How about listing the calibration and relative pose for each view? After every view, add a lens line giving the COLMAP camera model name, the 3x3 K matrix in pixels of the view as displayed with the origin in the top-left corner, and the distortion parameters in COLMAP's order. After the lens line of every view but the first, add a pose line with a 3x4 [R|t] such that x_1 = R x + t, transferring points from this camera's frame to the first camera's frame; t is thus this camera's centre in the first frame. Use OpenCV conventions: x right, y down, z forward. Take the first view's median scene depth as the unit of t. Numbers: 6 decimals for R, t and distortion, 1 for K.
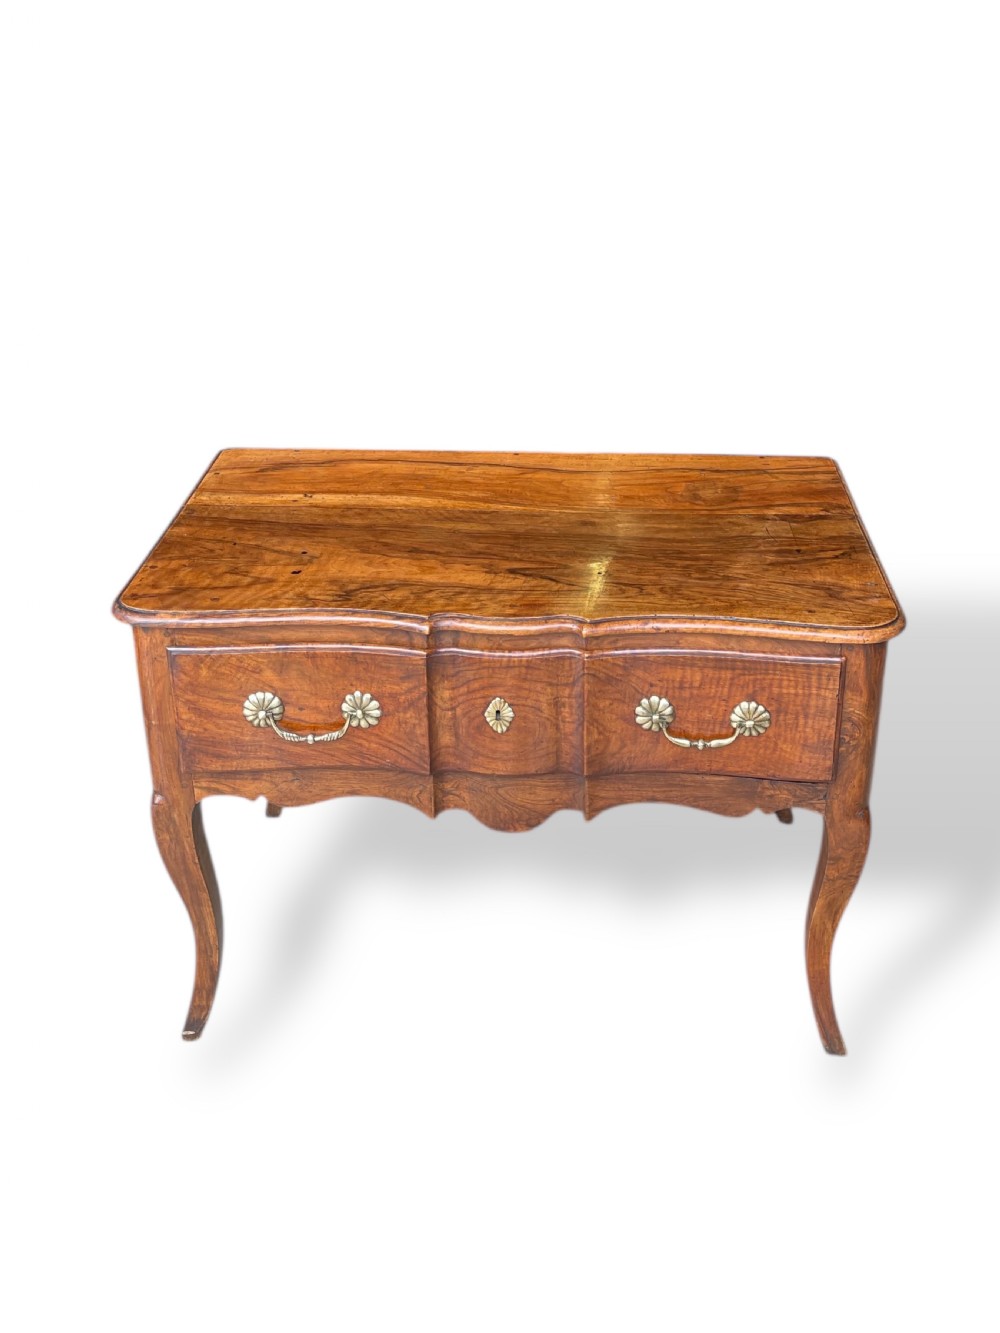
lens RADIAL K [[1321.0, 0, 574.3], [0, 1321.0, 498.8], [0, 0, 1]] dist [0.155456, -0.504764]
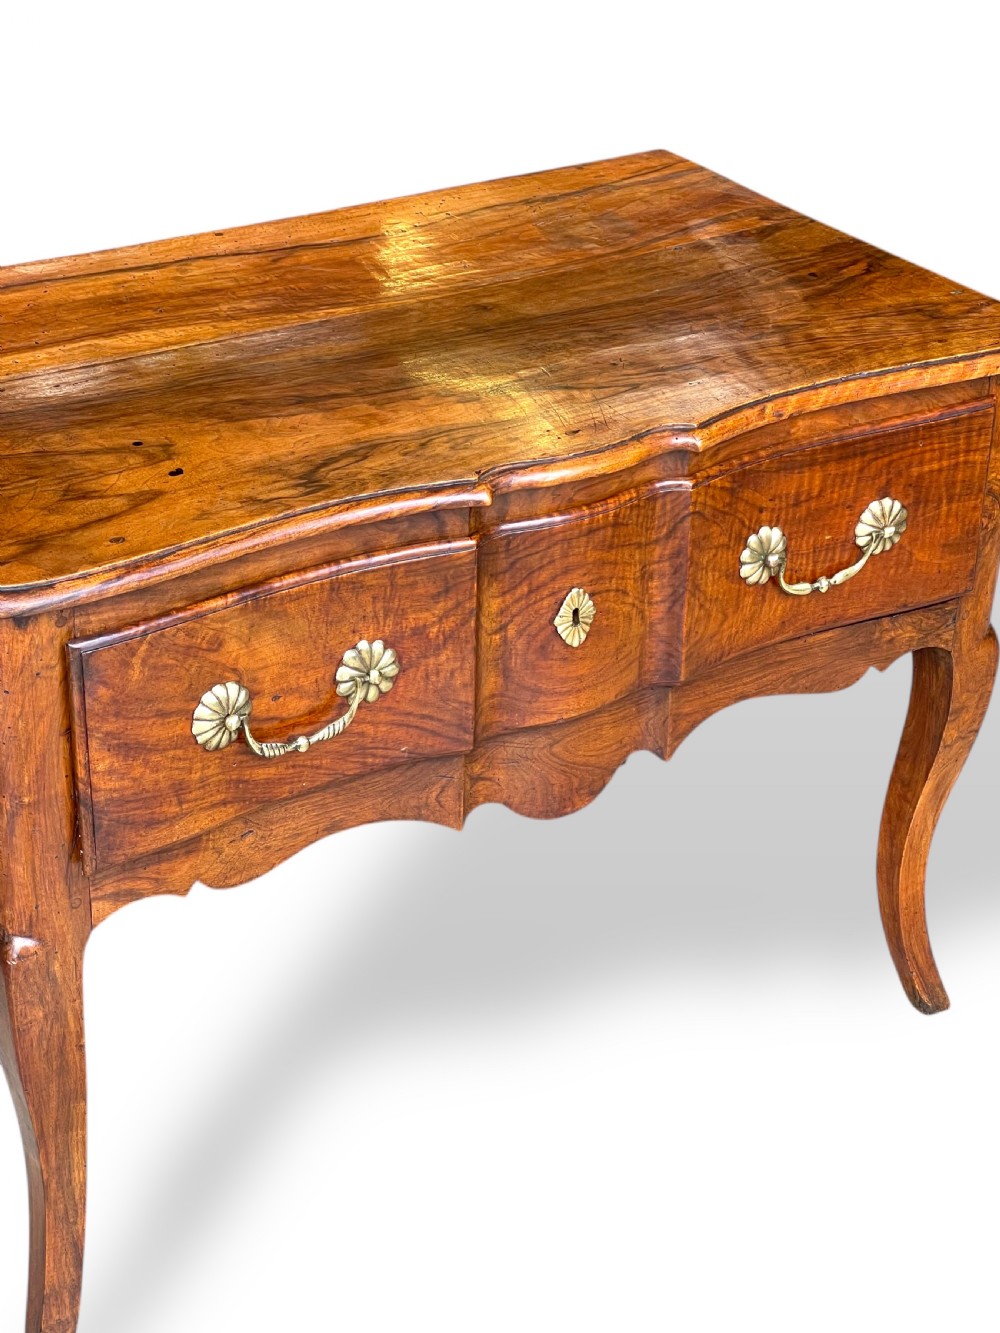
lens RADIAL K [[2500.5, 0, 513.7], [0, 2500.5, 647.1], [0, 0, 1]] dist [0.015802, 3.099483]
pose [[0.818989, -0.260028, 0.511510, -0.665160], [0.206547, 0.965267, 0.159992, -0.012460], [-0.535346, -0.025381, 0.844251, 0.048447]]
